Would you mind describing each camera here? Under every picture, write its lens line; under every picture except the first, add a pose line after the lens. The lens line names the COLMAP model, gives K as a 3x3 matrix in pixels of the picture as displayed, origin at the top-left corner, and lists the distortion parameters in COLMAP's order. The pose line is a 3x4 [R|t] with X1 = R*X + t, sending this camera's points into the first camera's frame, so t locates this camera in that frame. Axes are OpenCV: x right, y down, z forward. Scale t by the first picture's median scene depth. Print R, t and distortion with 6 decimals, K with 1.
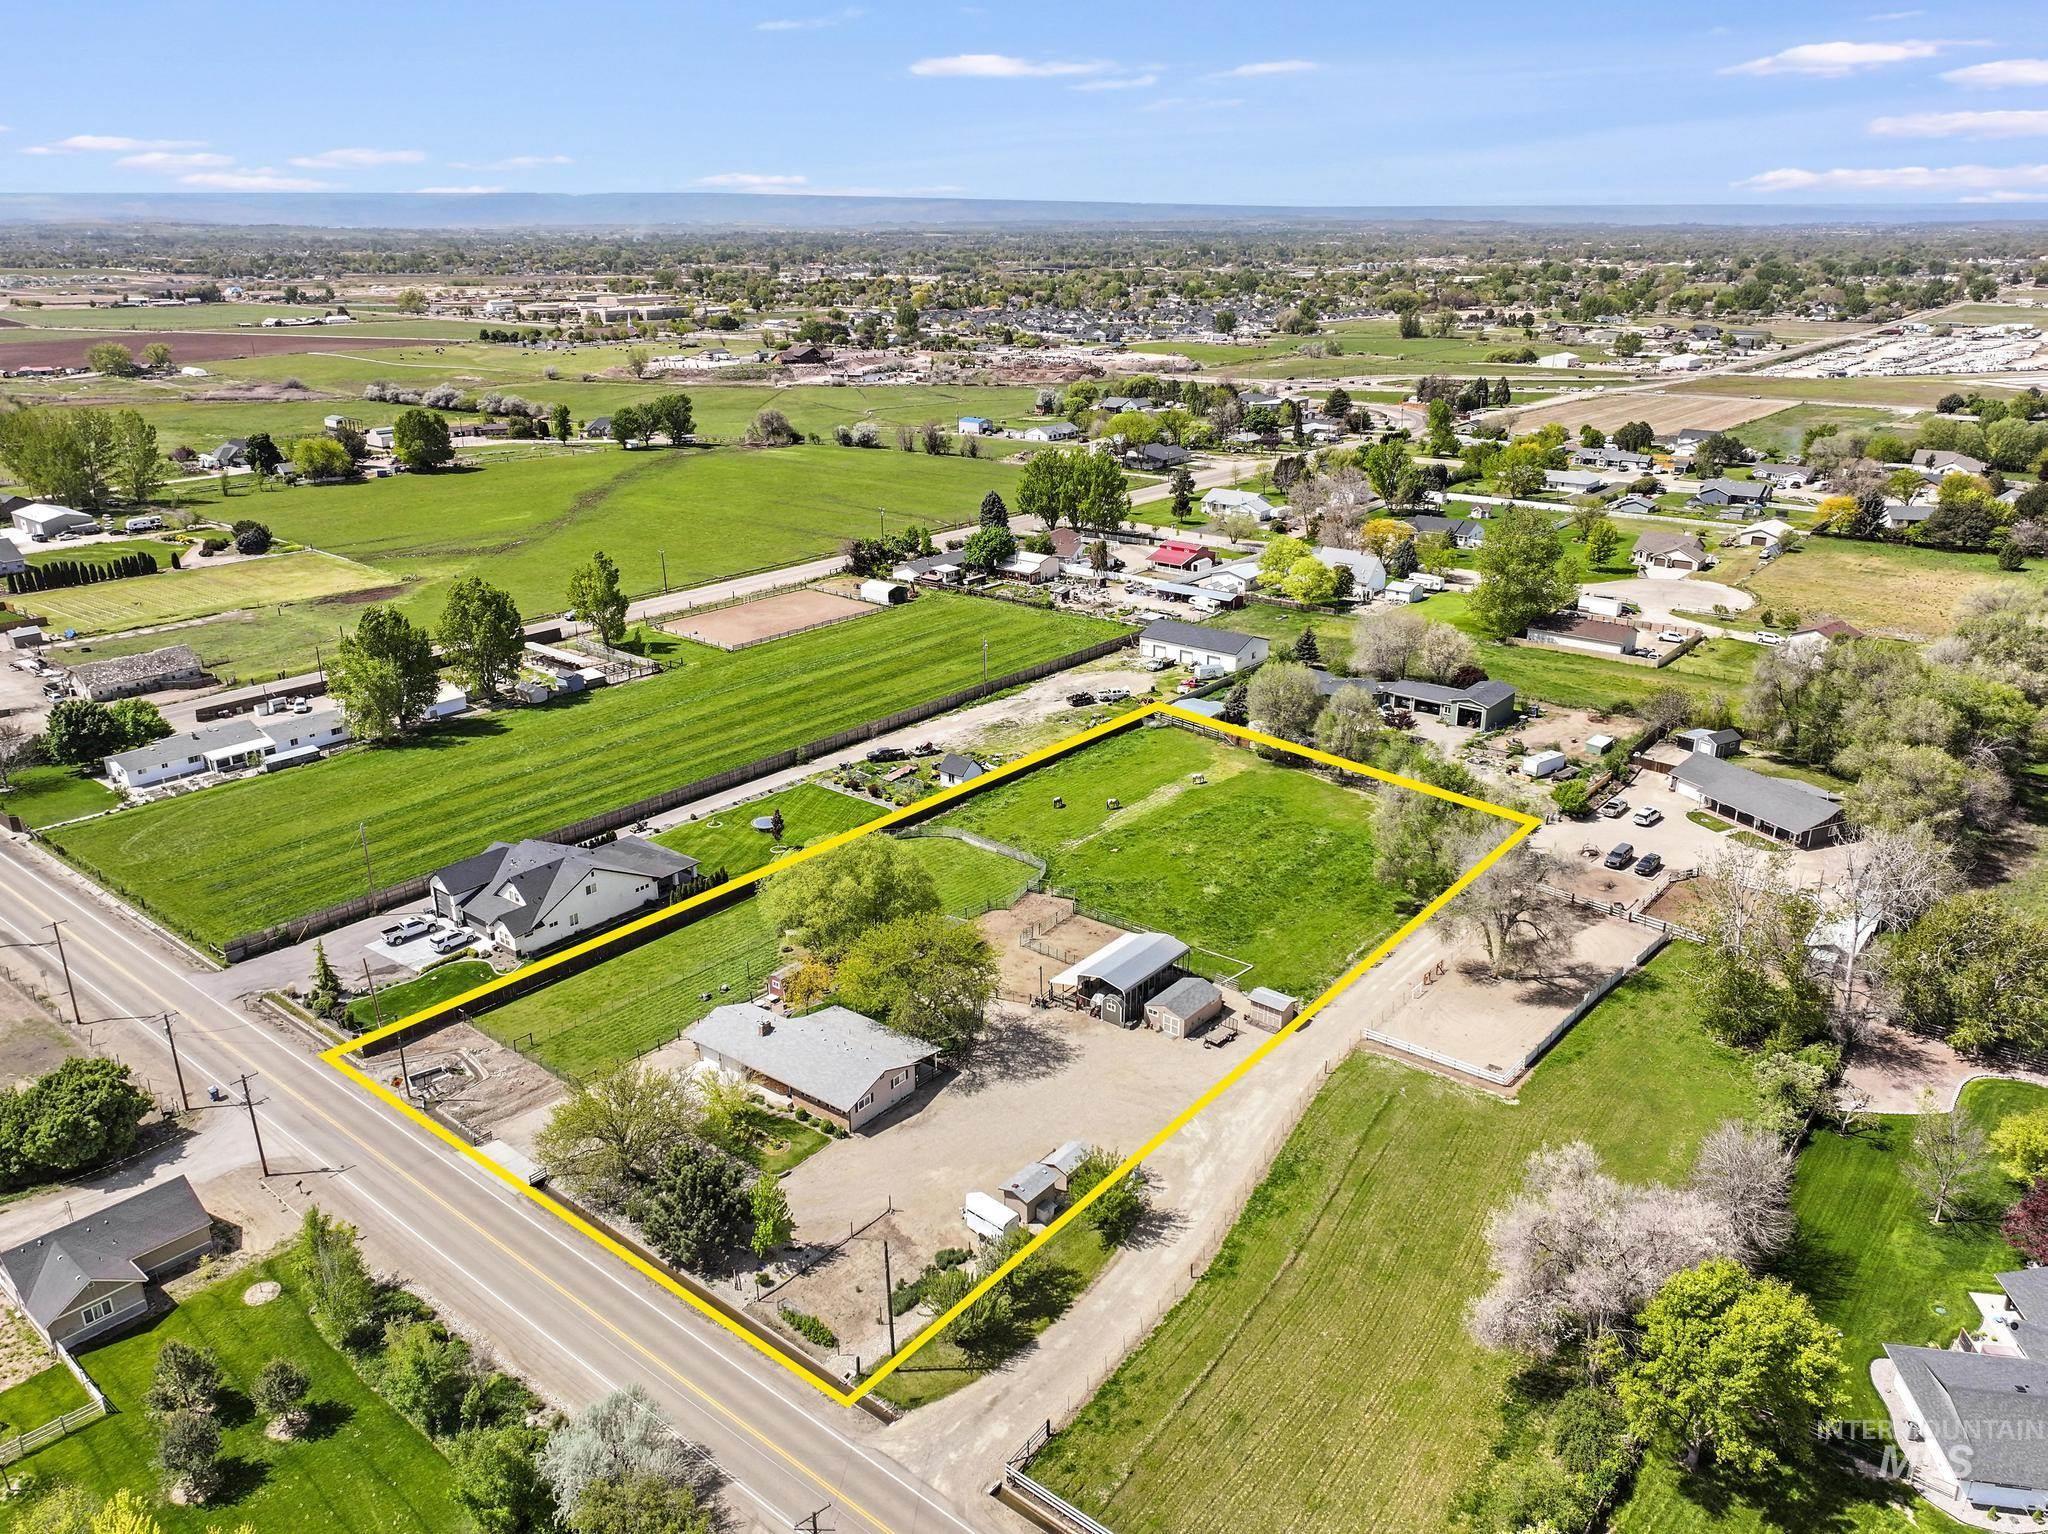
lens RADIAL K [[1464.7, 0, 1006.0], [0, 1464.7, 769.5], [0, 0, 1]] dist [0.000101, 0.013737]
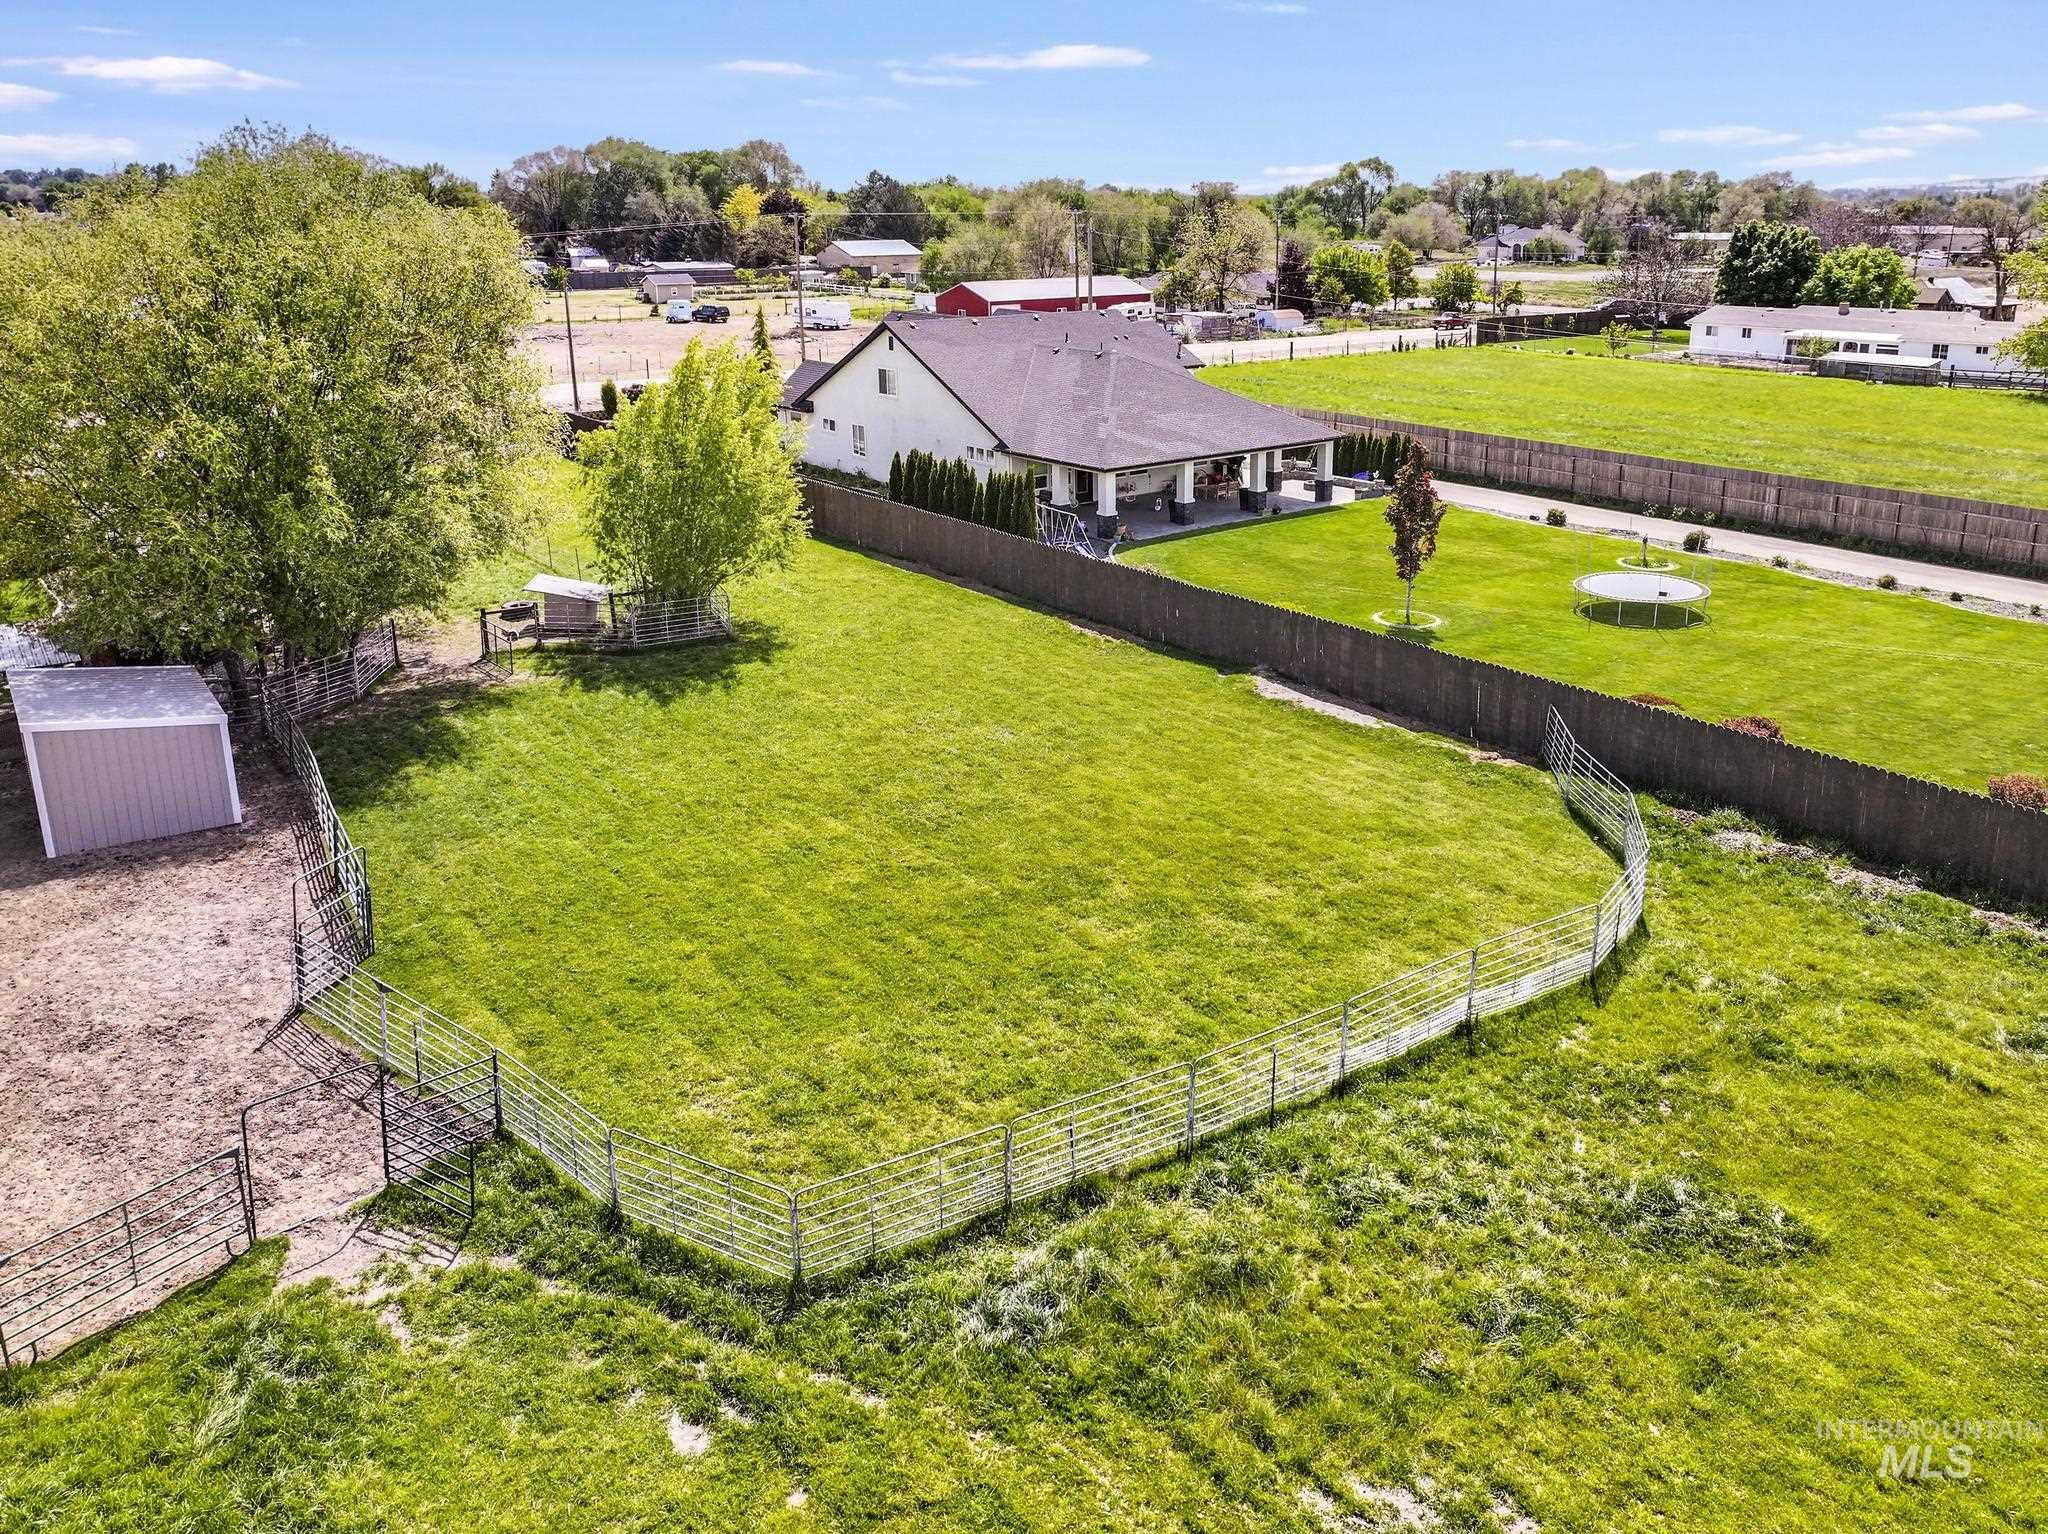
lens RADIAL K [[1533.8, 0, 1041.3], [0, 1533.8, 764.5], [0, 0, 1]] dist [0.003257, 0.008066]
pose [[-0.209387, 0.345656, -0.914701, 0.087705], [-0.336972, 0.852631, 0.399338, -0.006261], [0.917936, 0.391845, -0.062054, 0.830514]]
